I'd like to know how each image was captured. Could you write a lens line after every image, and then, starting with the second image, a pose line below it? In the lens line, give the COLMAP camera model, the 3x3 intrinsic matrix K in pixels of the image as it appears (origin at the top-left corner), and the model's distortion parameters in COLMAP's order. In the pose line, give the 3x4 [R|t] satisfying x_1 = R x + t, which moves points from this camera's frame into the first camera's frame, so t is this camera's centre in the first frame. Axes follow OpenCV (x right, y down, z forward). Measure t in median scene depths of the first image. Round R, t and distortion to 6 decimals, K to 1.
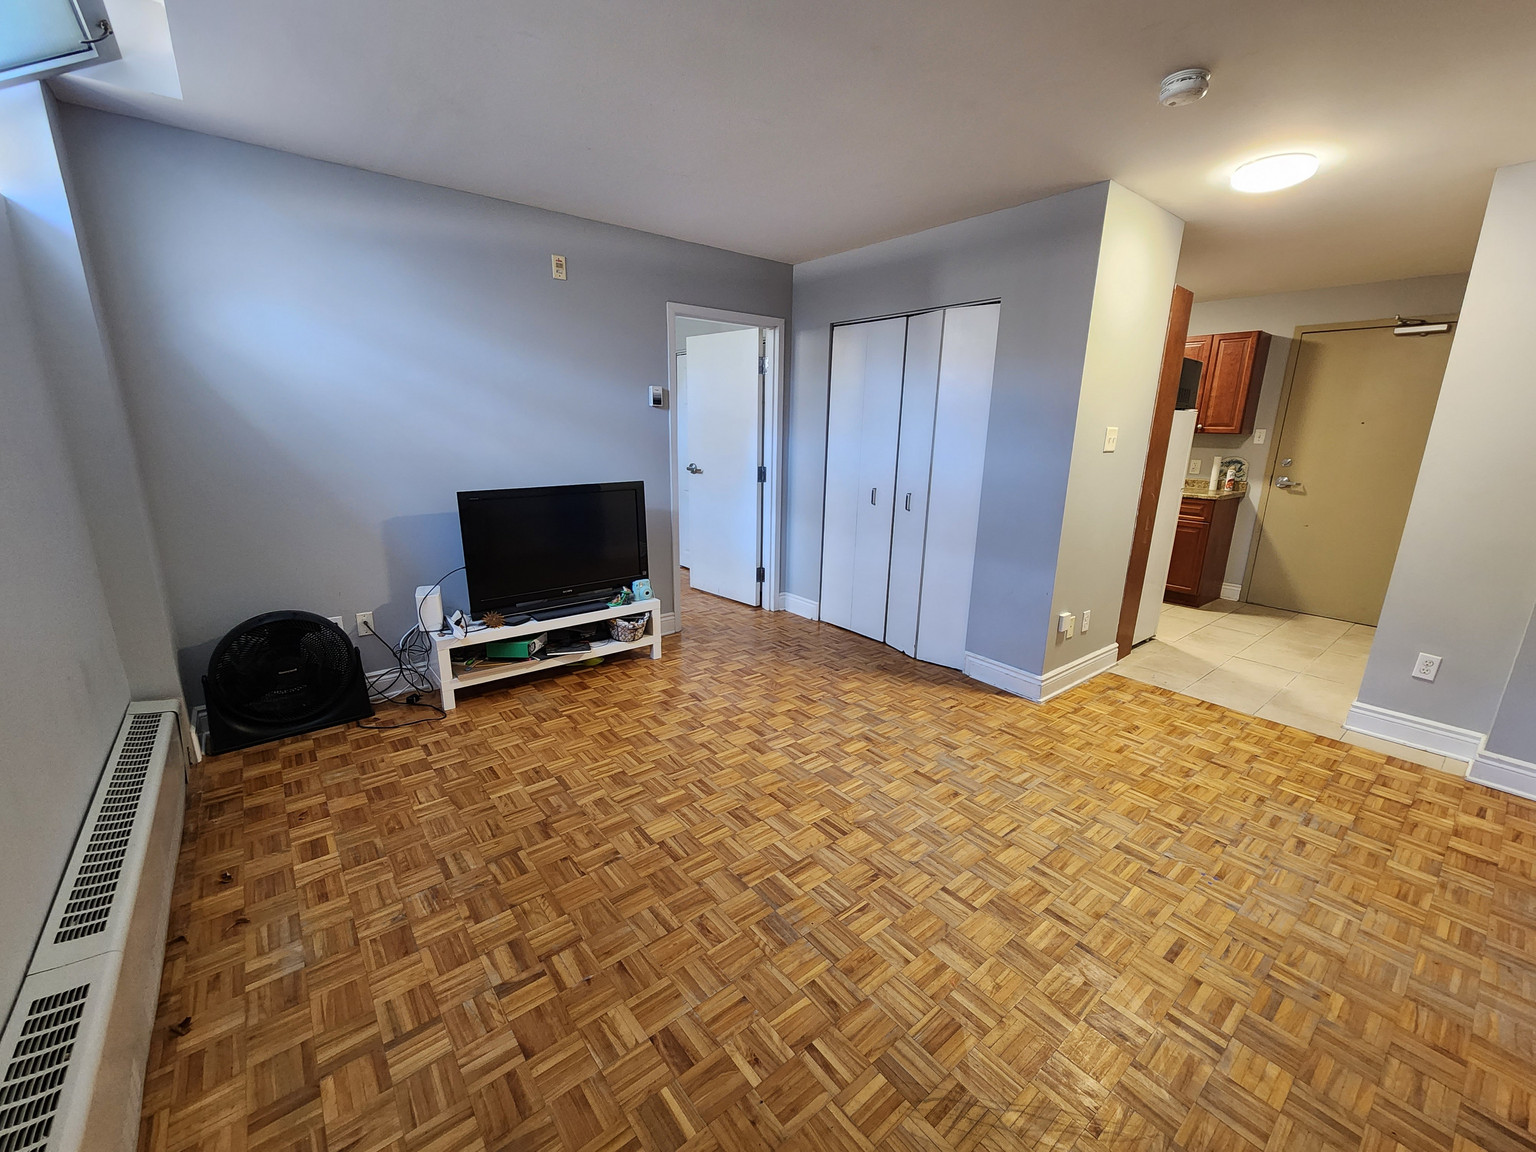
lens RADIAL K [[629.8, 0, 768.1], [0, 629.8, 579.8], [0, 0, 1]] dist [0.005106, -0.000701]
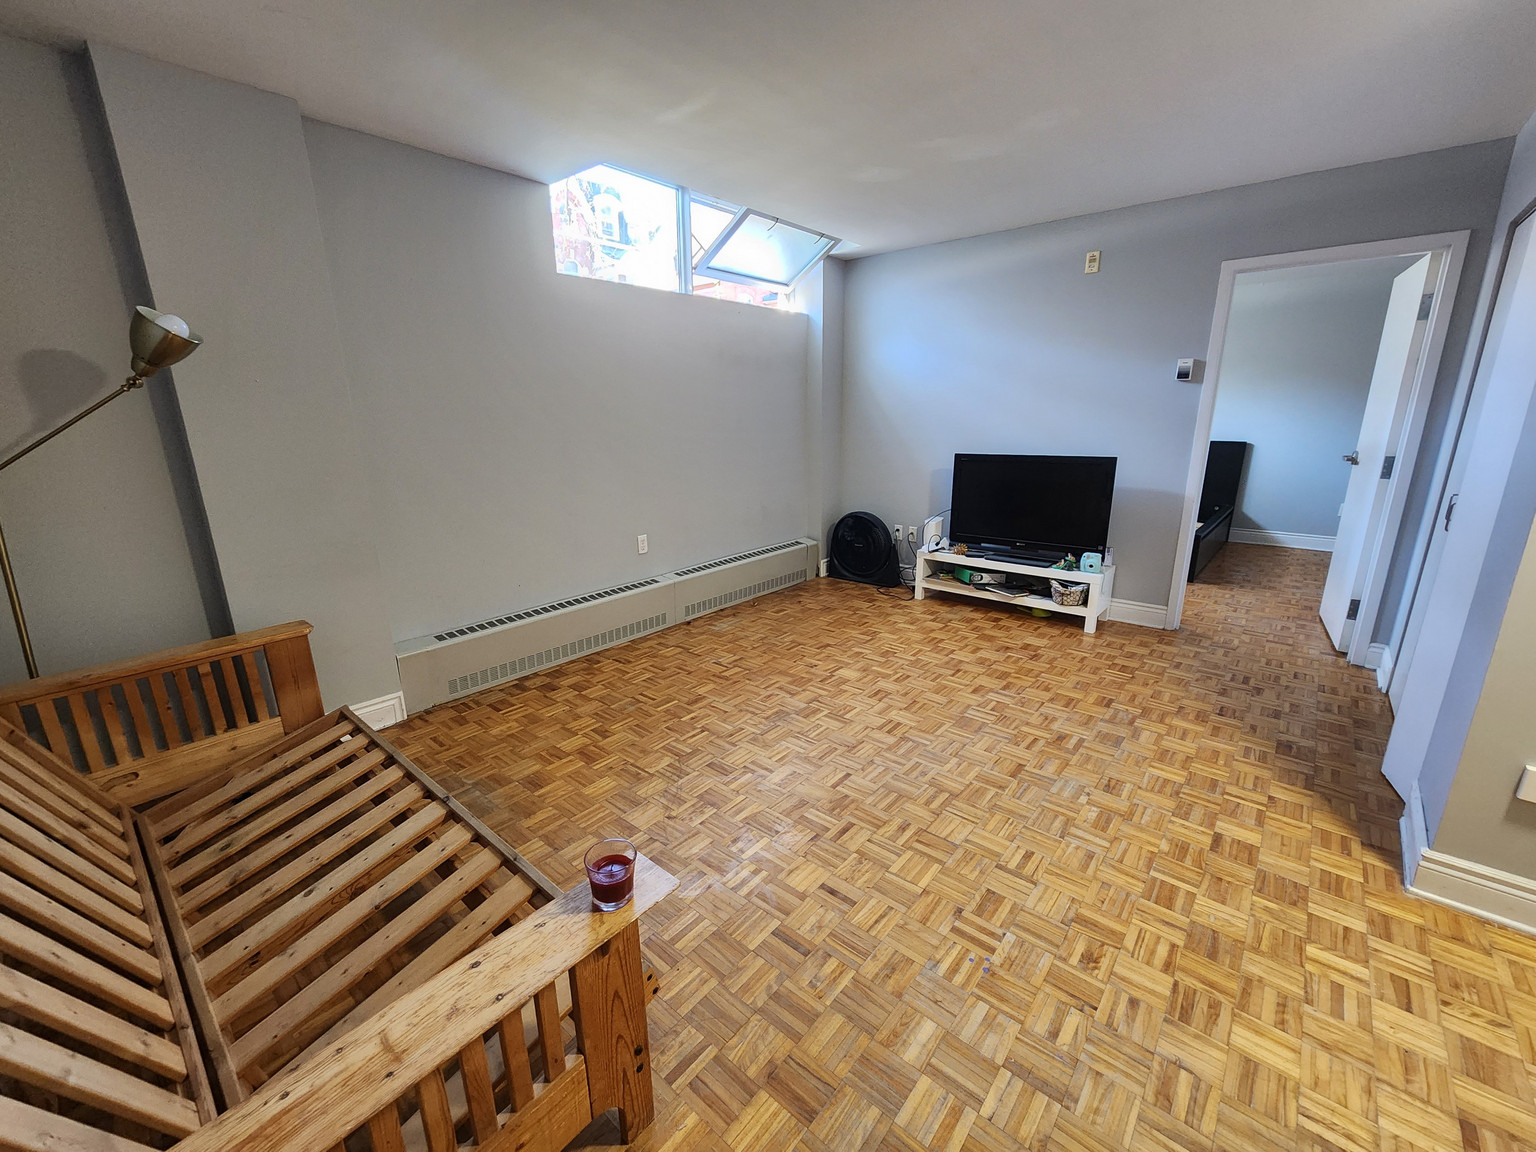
lens RADIAL K [[629.8, 0, 768.1], [0, 629.8, 579.8], [0, 0, 1]] dist [0.005106, -0.000701]
pose [[0.182871, 0.237336, -0.954060, 0.810433], [-0.224565, 0.954853, 0.194489, -0.045827], [0.957146, 0.178682, 0.227912, 0.305615]]
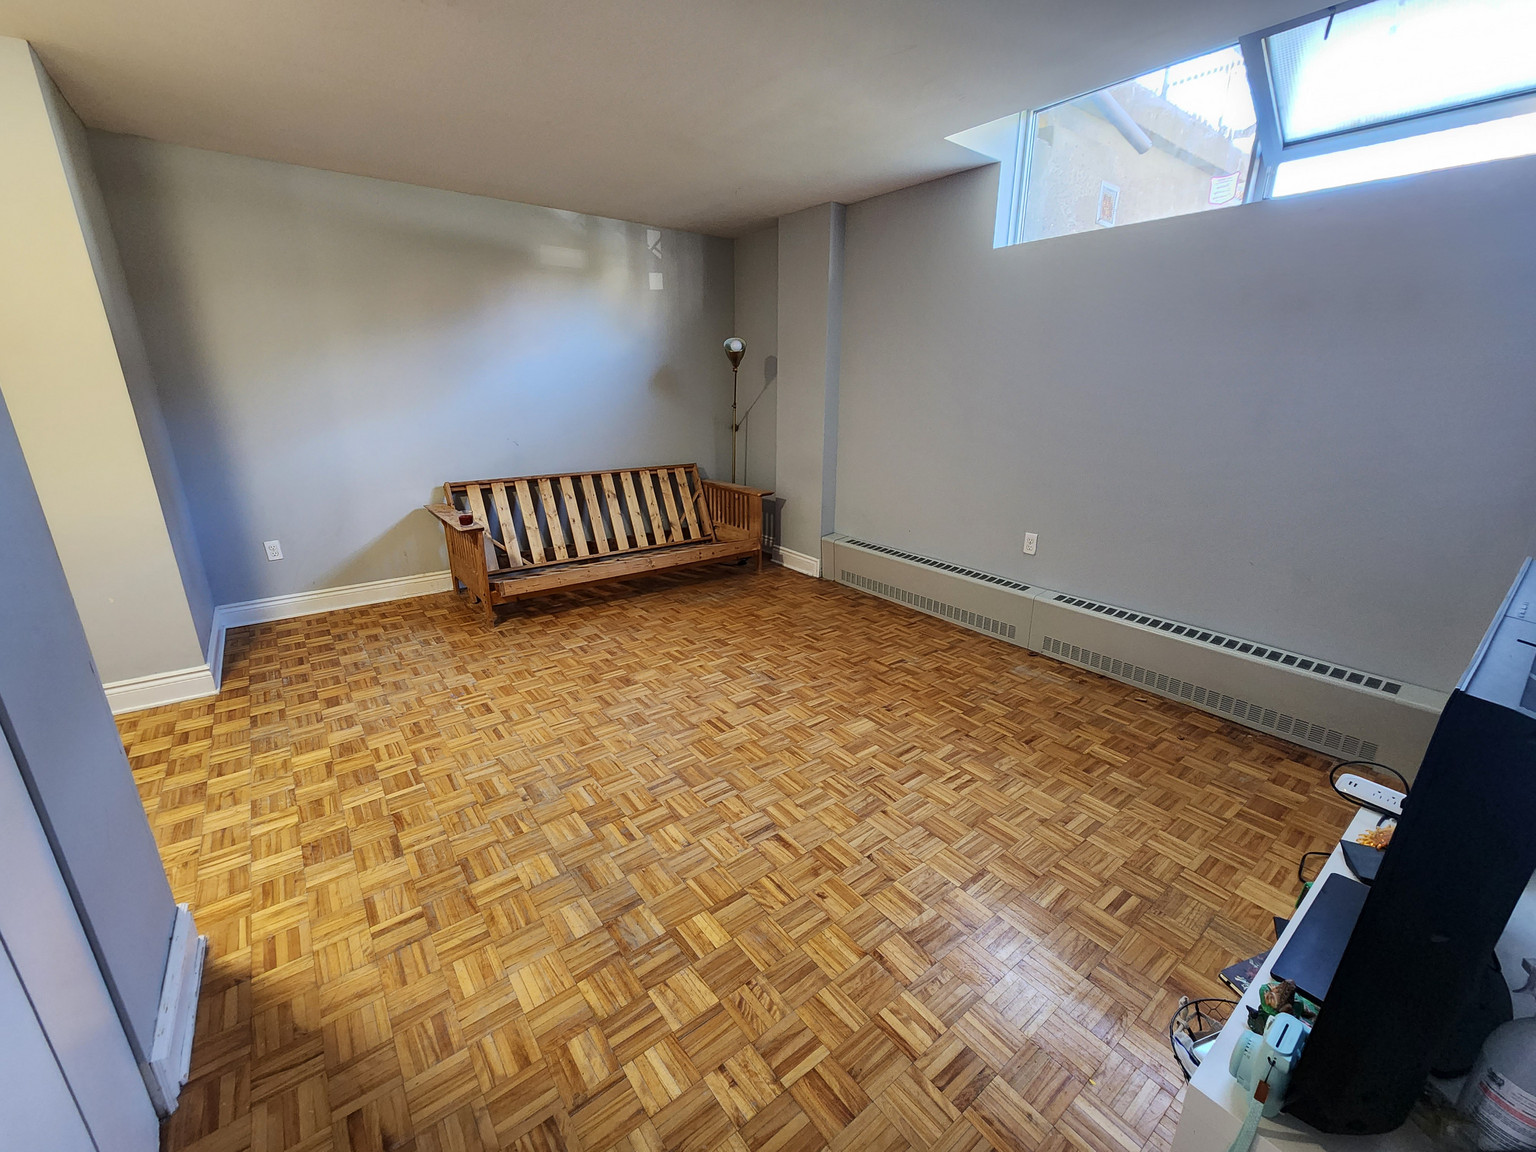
lens RADIAL K [[629.8, 0, 768.1], [0, 629.8, 579.8], [0, 0, 1]] dist [0.005106, -0.000701]
pose [[-0.999531, -0.030572, 0.001702, 0.009354], [-0.025198, 0.852866, 0.521522, -0.311998], [-0.017396, 0.521234, -0.853236, 1.294363]]
